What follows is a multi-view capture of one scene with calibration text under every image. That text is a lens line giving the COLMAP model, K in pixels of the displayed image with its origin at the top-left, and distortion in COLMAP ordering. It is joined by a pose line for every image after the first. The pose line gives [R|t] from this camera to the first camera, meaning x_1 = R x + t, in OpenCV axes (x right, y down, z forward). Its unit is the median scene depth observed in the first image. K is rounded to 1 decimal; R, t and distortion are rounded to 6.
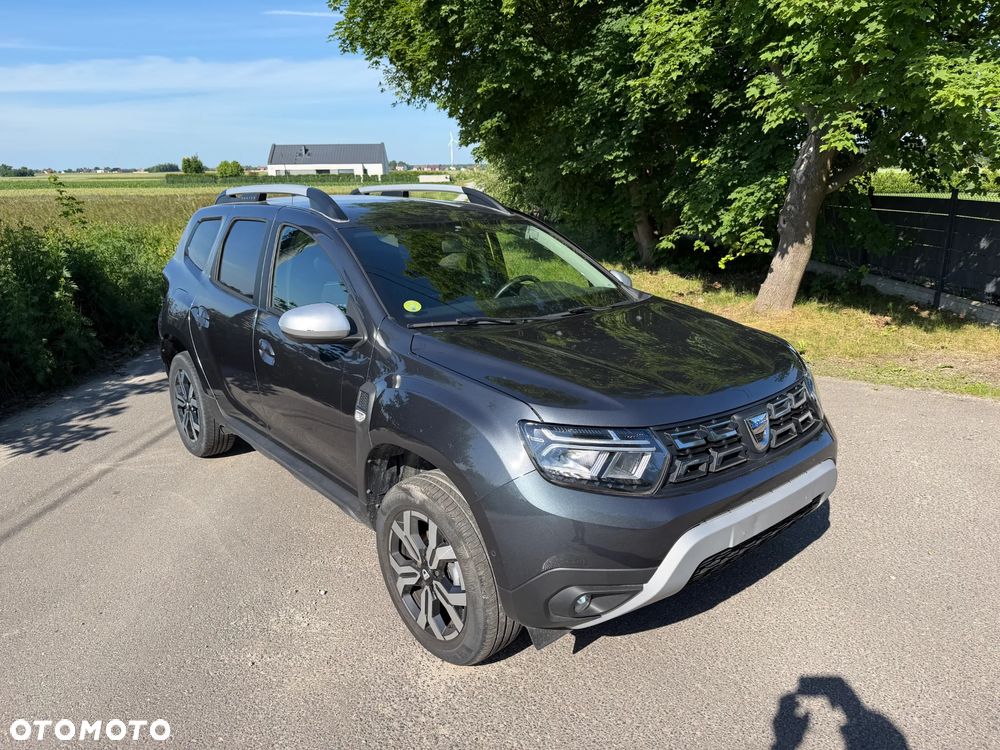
lens RADIAL K [[709.0, 0, 502.1], [0, 709.0, 372.9], [0, 0, 1]] dist [0.020728, -0.023373]
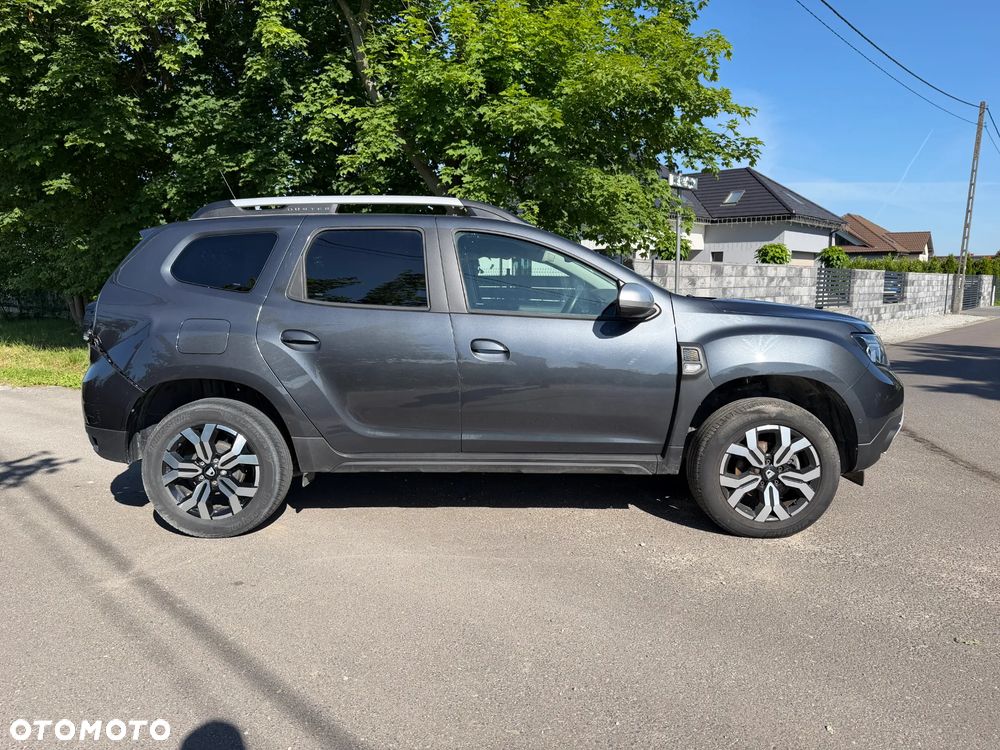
lens RADIAL K [[709.0, 0, 502.1], [0, 709.0, 372.9], [0, 0, 1]] dist [0.020728, -0.023373]
pose [[0.659323, -0.081218, 0.747461, -0.561363], [0.191264, 0.979561, -0.062274, 0.034453], [-0.727126, 0.184021, 0.661381, 0.180114]]
